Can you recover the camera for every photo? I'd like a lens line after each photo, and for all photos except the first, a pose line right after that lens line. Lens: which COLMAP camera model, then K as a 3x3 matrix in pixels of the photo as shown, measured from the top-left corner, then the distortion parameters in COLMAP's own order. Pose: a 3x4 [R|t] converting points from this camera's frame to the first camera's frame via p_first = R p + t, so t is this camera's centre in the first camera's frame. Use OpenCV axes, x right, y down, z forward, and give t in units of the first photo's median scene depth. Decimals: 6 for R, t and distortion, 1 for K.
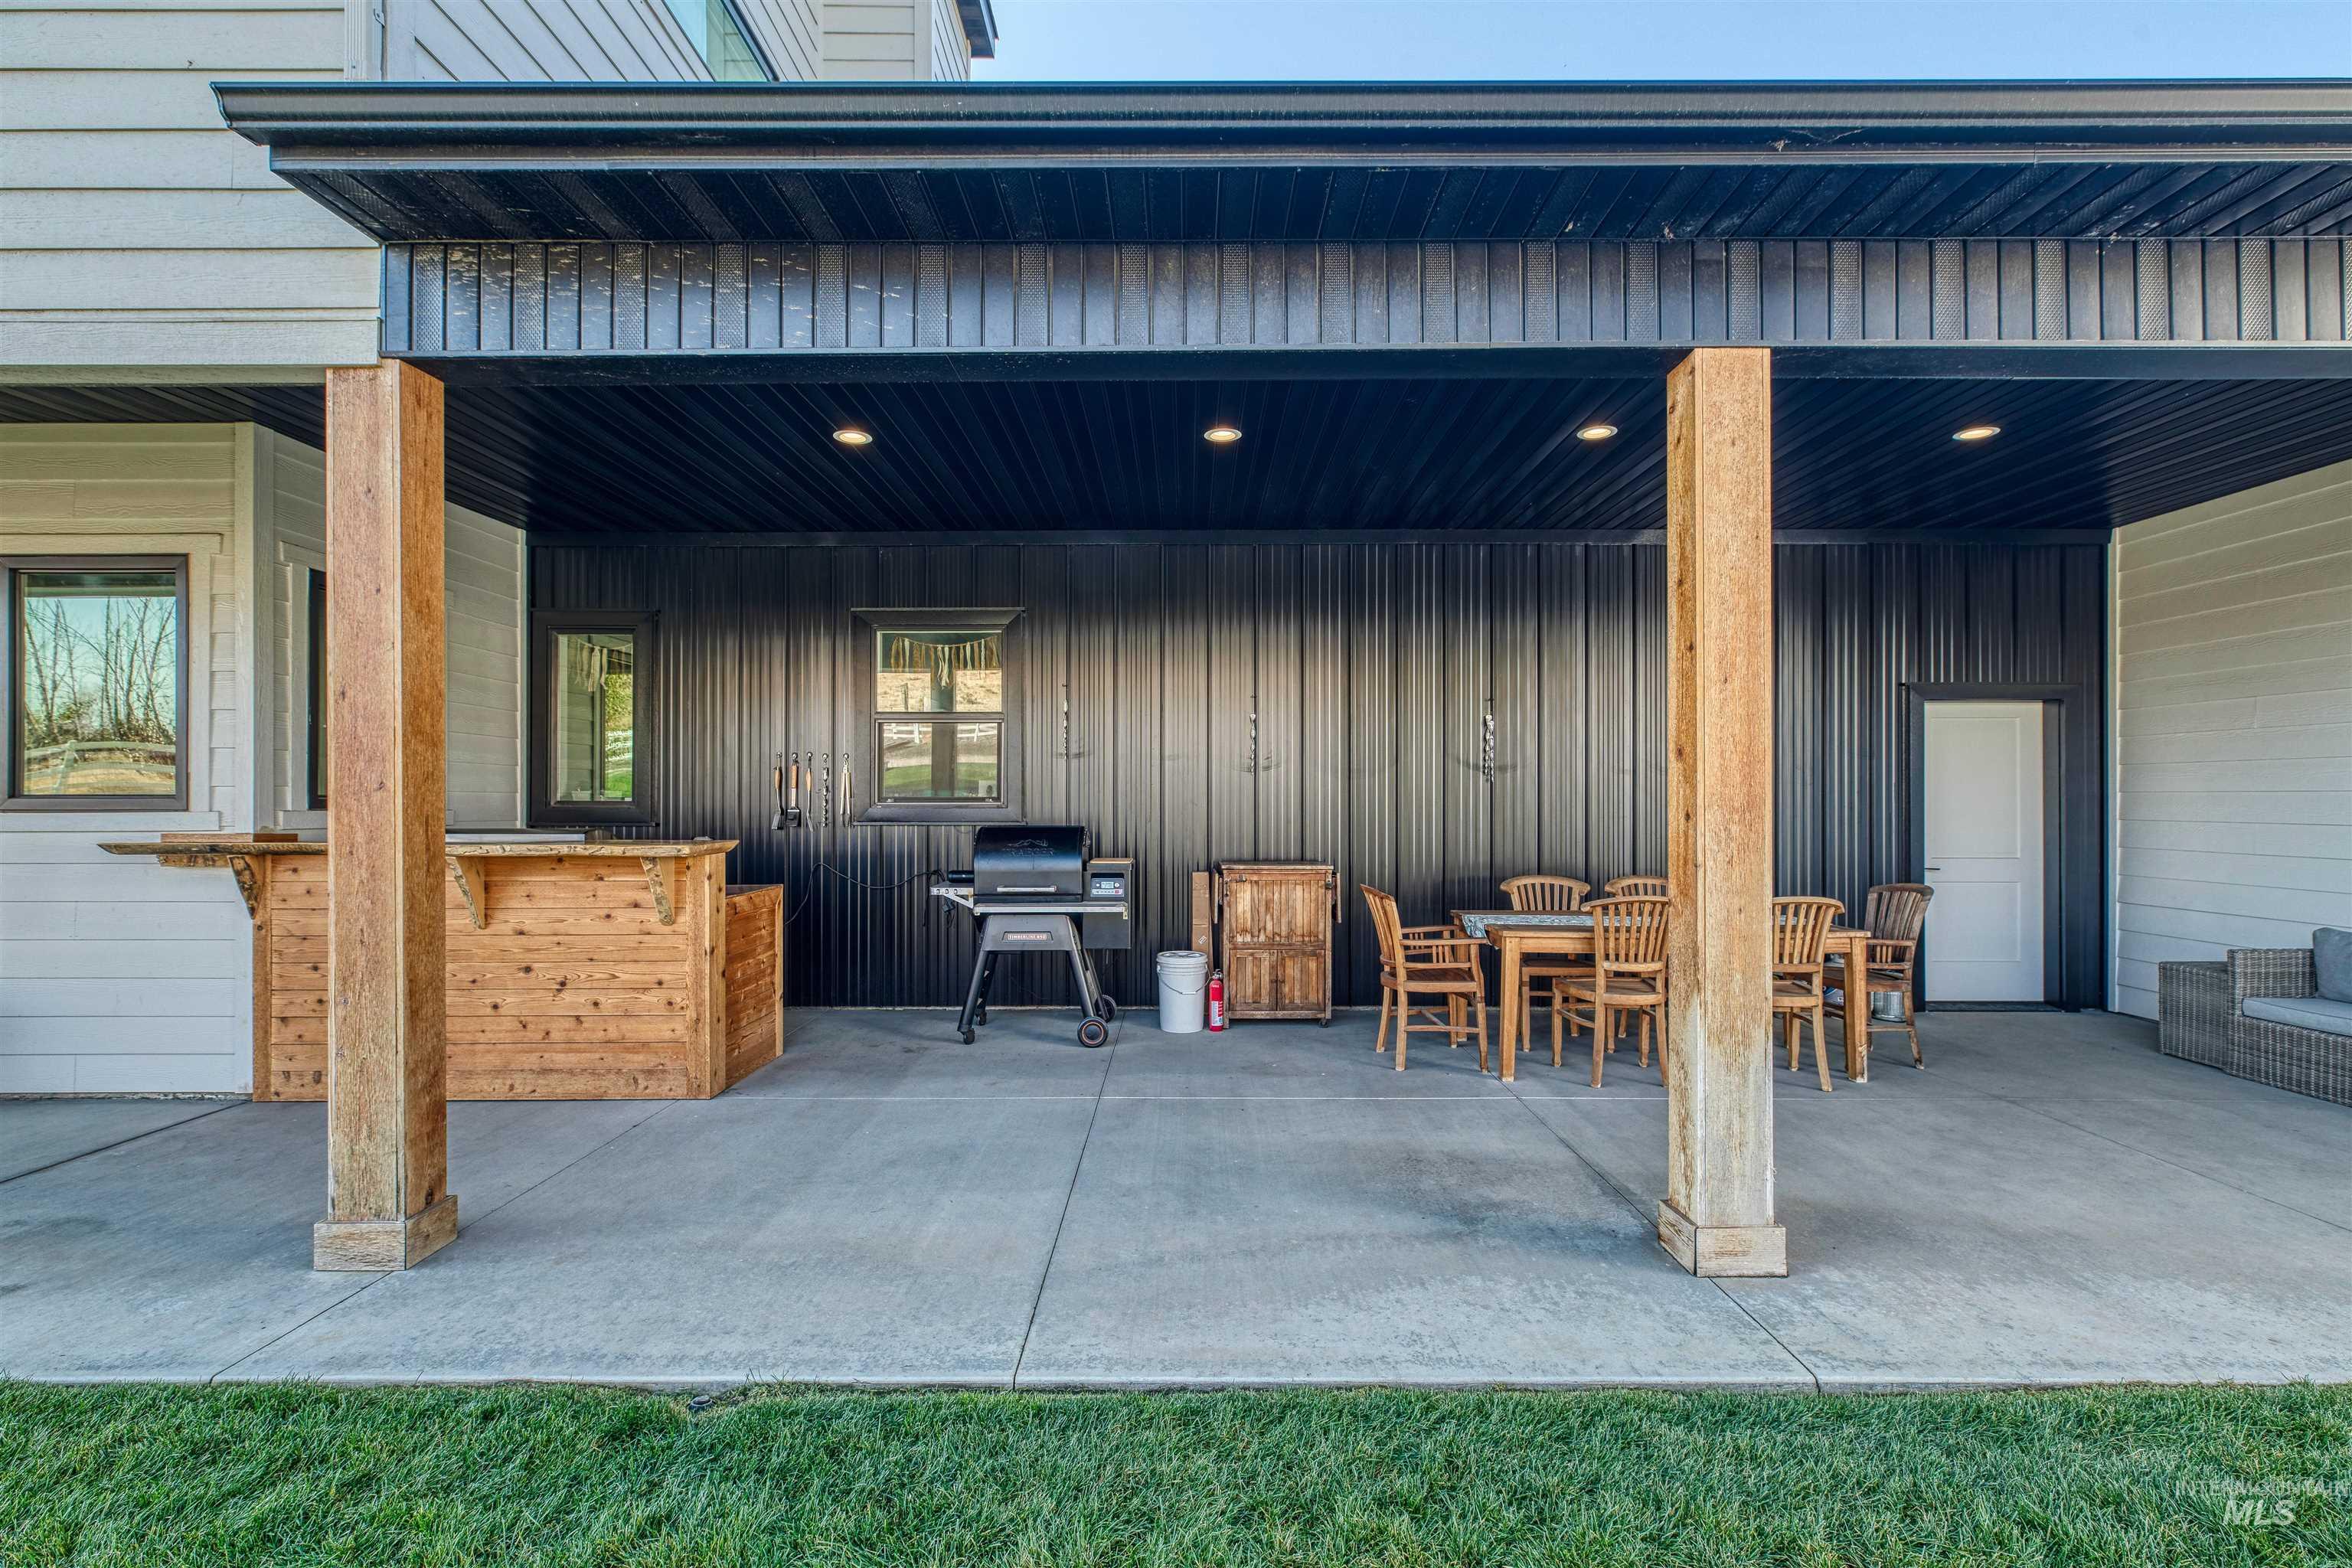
lens RADIAL K [[1070.2, 0, 1179.2], [0, 1070.2, 794.9], [0, 0, 1]] dist [0.002520, -0.000093]
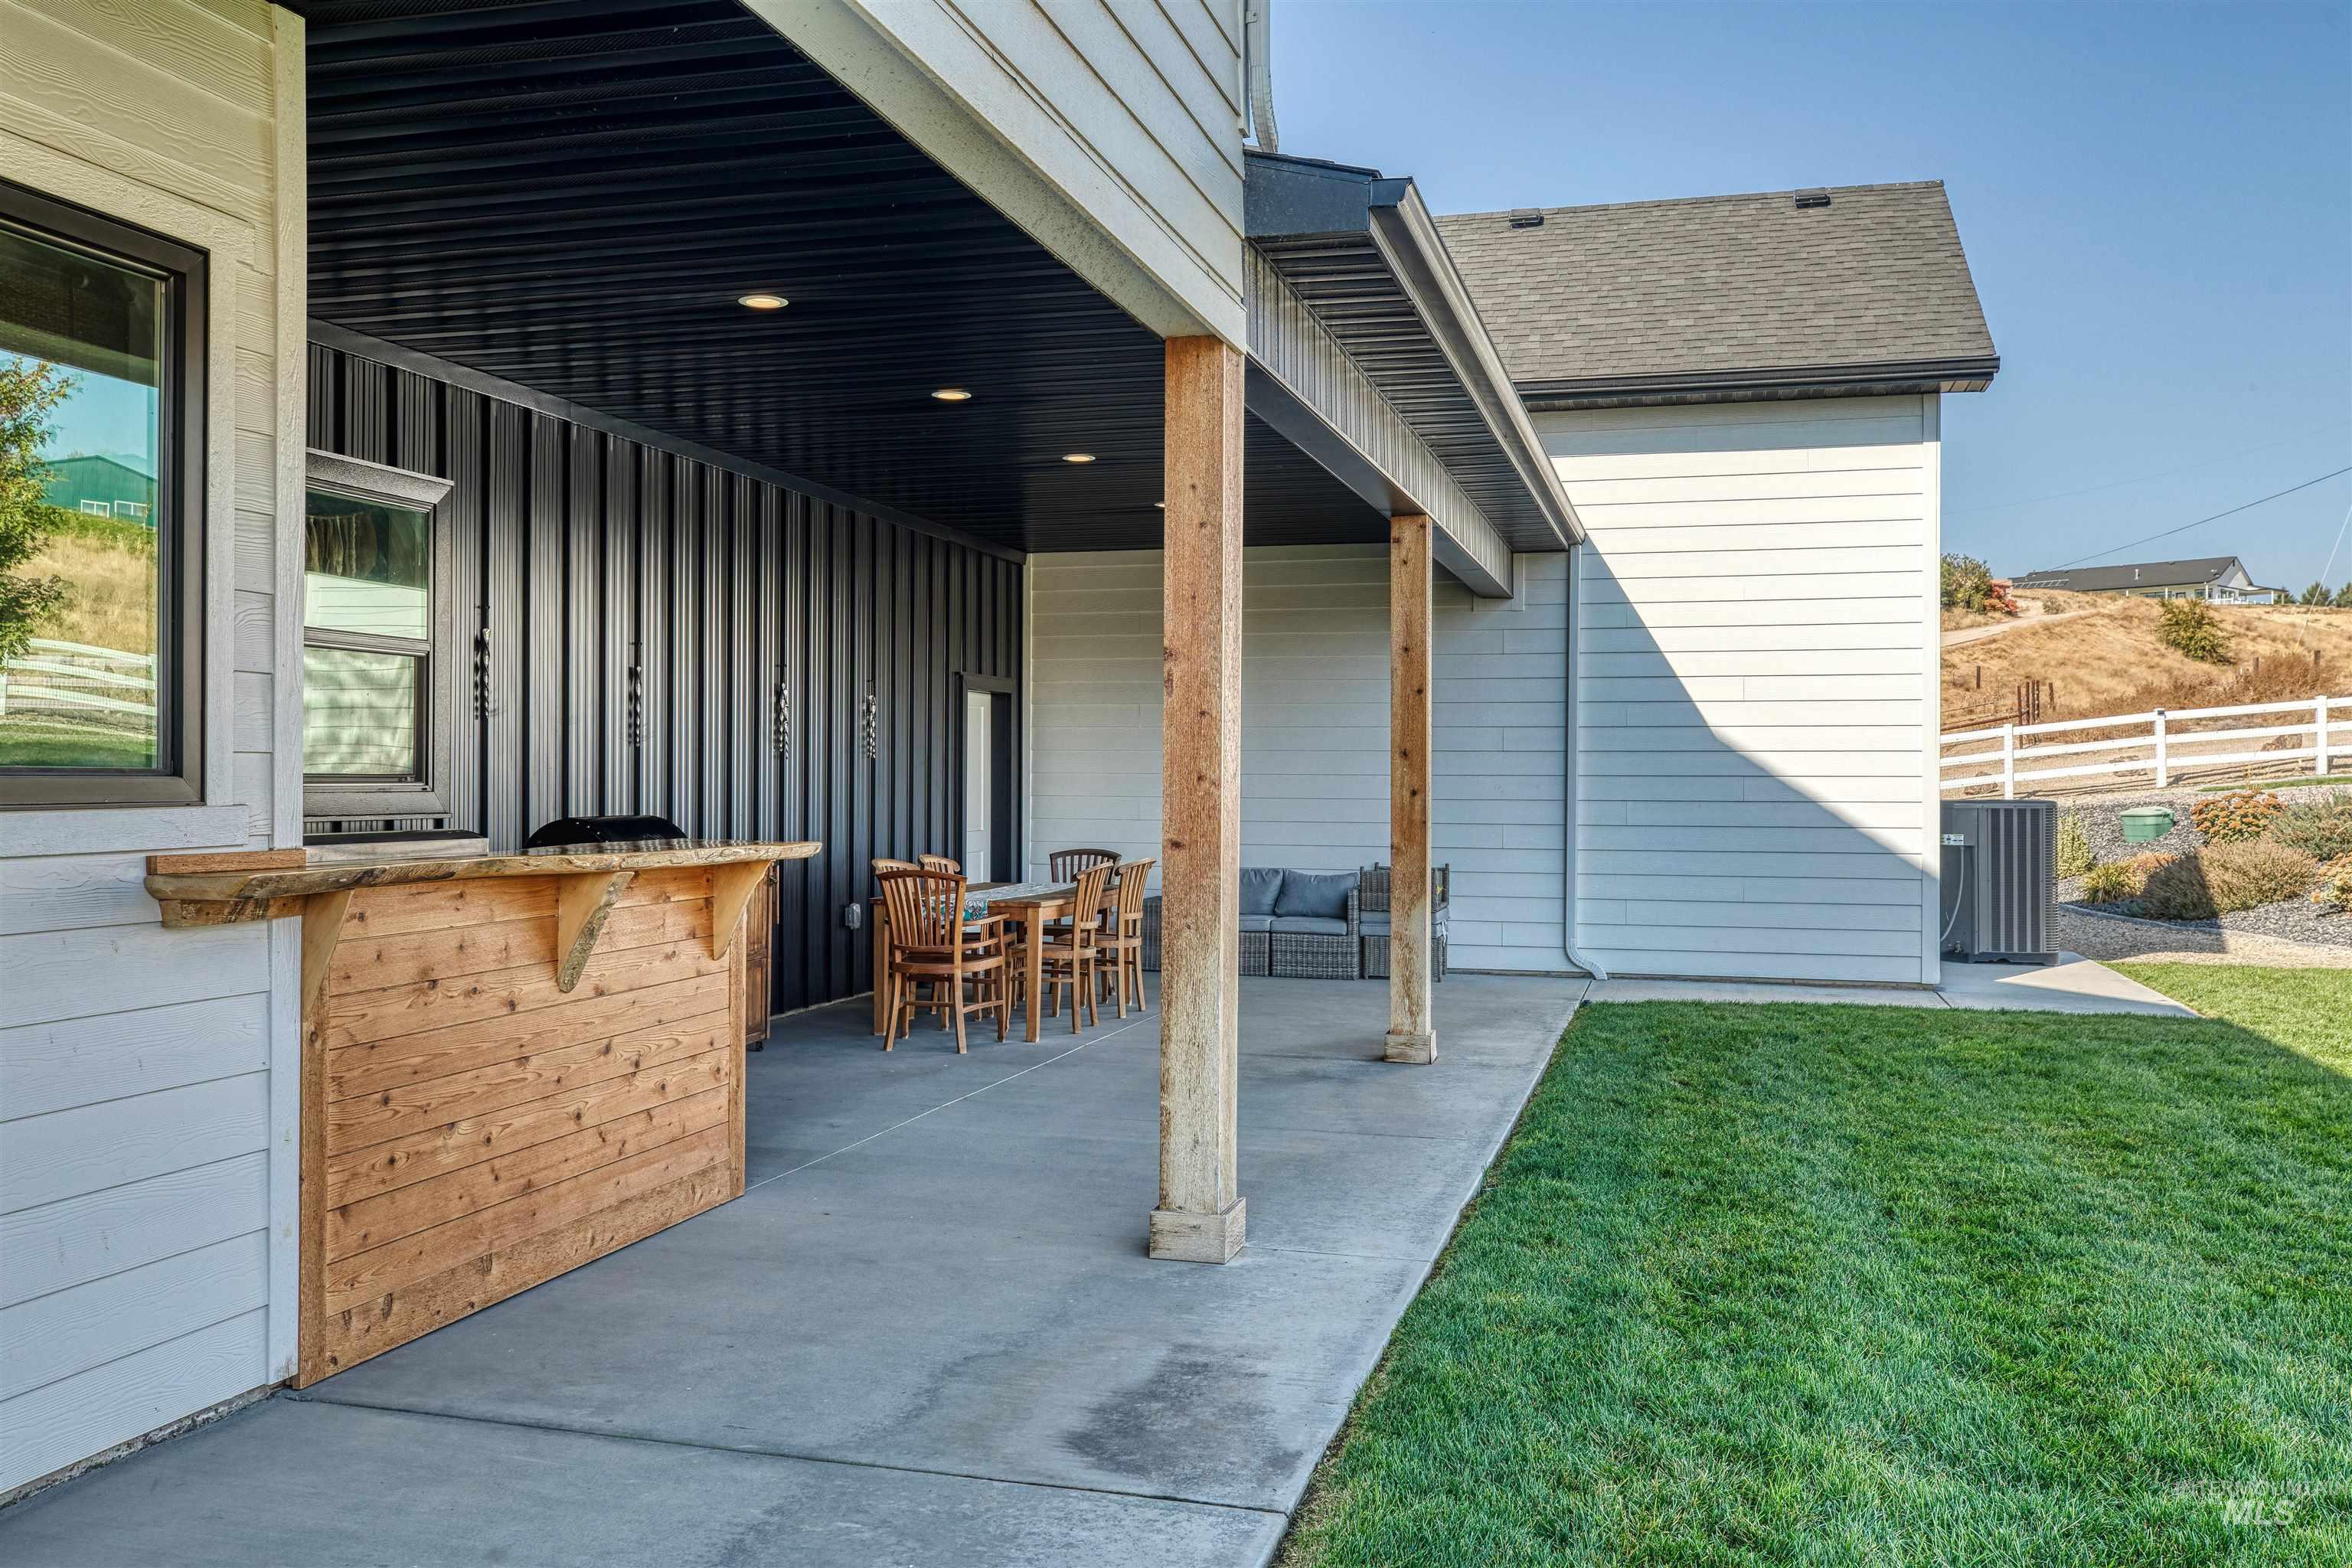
lens RADIAL K [[1972.1, 0, 1177.8], [0, 1972.1, 775.9], [0, 0, 1]] dist [-0.012041, 0.001674]
pose [[0.254404, 0.001789, 0.967096, -1.643144], [-0.004805, 0.999988, -0.000585, 0.000918], [-0.967086, -0.004498, 0.254409, 0.378736]]
